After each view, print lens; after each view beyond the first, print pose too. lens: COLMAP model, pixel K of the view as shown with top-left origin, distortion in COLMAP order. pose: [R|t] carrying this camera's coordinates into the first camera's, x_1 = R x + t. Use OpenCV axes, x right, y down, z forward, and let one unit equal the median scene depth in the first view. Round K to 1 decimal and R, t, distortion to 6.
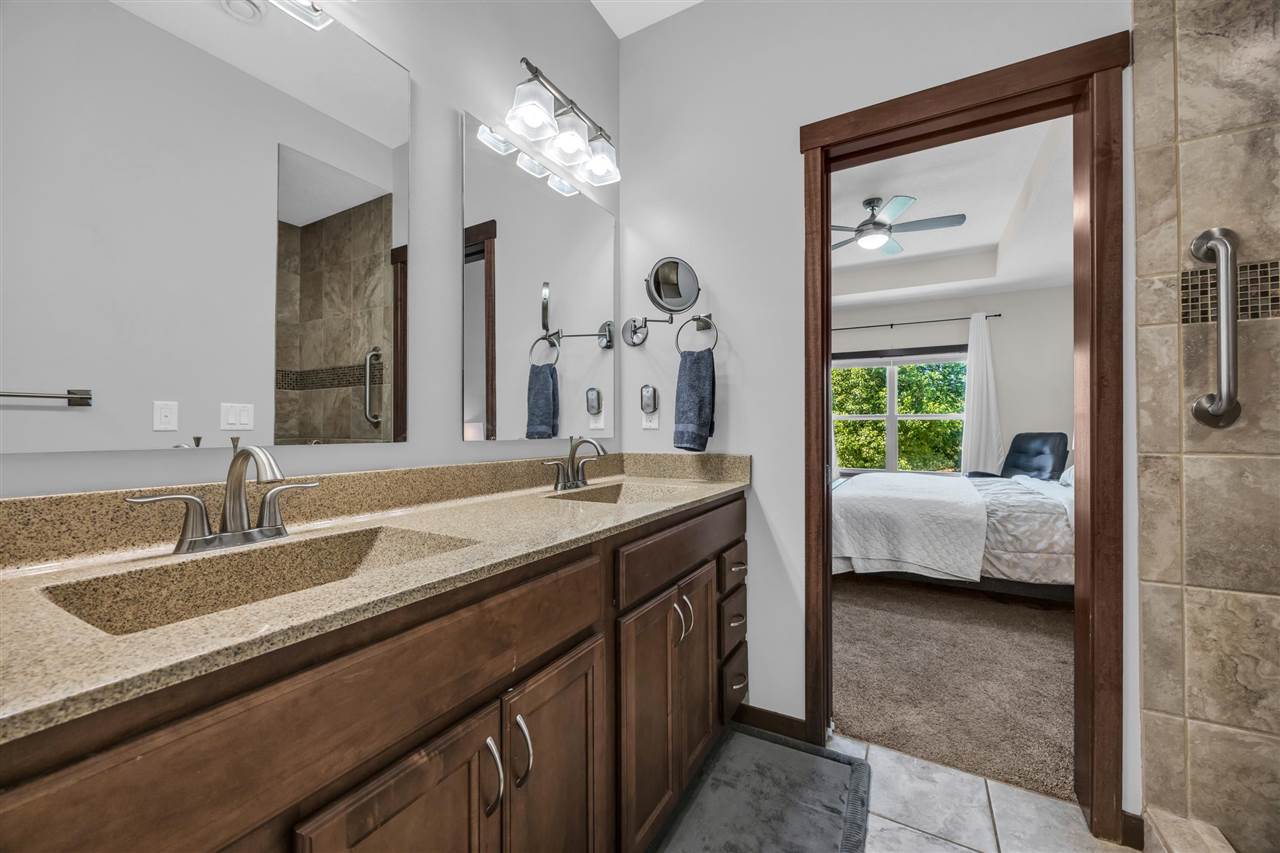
lens RADIAL K [[489.2, 0, 639.5], [0, 489.2, 435.0], [0, 0, 1]] dist [-0.002394, -0.000289]
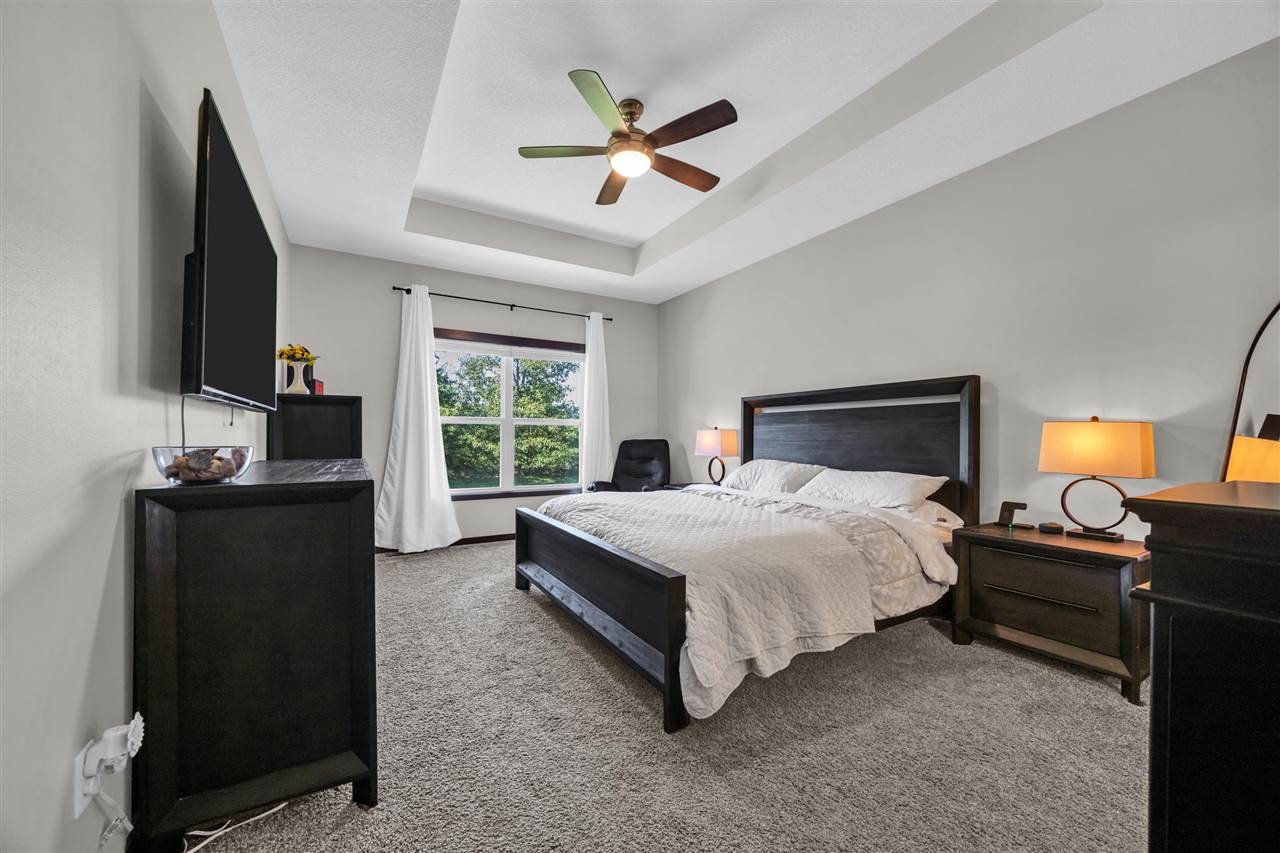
lens RADIAL K [[489.2, 0, 639.5], [0, 489.2, 435.0], [0, 0, 1]] dist [-0.002394, -0.000289]
pose [[0.503360, 0.003826, 0.864069, -0.131815], [0.004516, 0.999965, -0.007059, -0.008961], [-0.864065, 0.007455, 0.503325, 0.718276]]
